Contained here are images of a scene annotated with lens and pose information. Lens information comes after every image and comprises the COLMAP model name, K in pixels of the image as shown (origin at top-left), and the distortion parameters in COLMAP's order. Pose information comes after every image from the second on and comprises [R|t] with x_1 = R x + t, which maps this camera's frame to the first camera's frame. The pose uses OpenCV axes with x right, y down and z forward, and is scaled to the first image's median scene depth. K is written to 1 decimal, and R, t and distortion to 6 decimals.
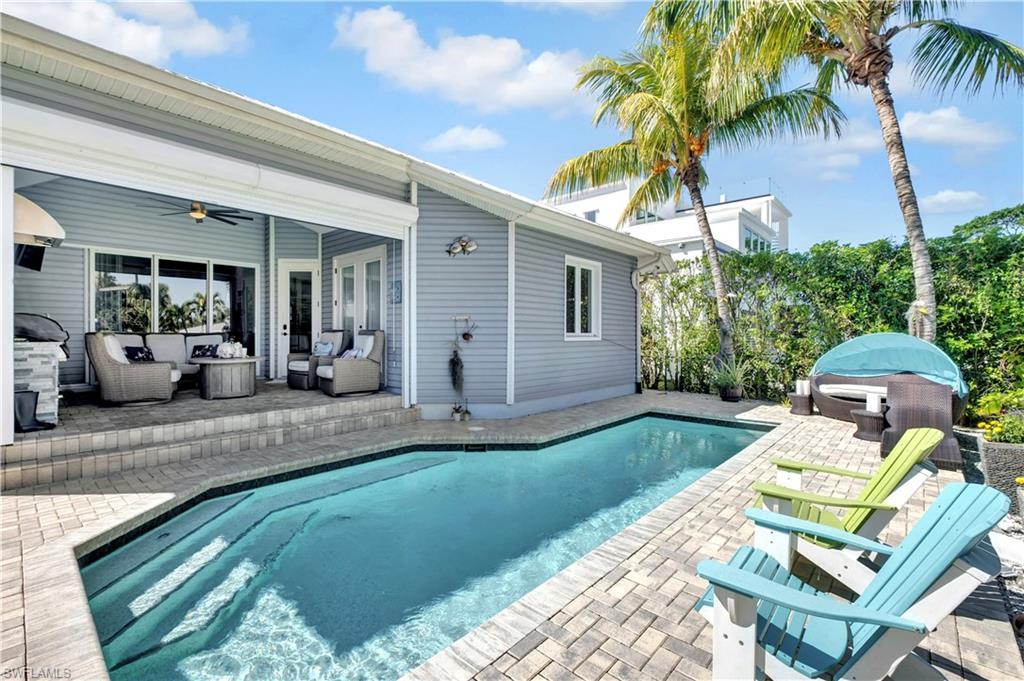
lens RADIAL K [[459.5, 0, 512.0], [0, 459.5, 340.5], [0, 0, 1]] dist [0.001233, -0.000007]
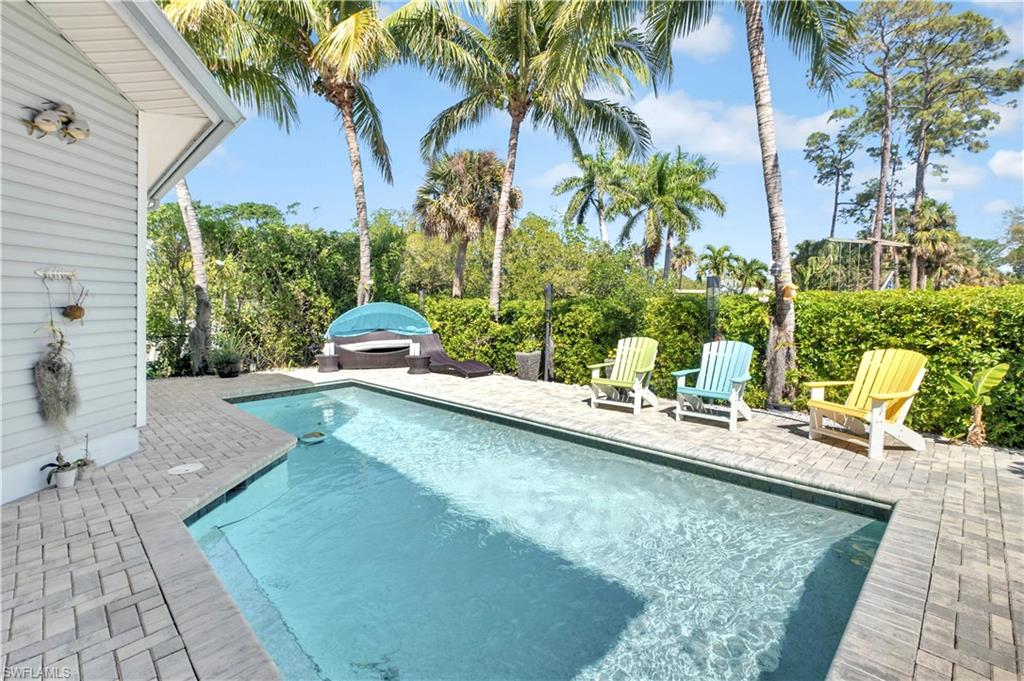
lens RADIAL K [[459.5, 0, 512.0], [0, 459.5, 340.5], [0, 0, 1]] dist [0.001233, -0.000007]
pose [[0.056406, -0.084637, 0.994814, -0.565652], [0.025323, 0.996201, 0.083319, -0.007554], [-0.998087, 0.020492, 0.058335, 0.498384]]
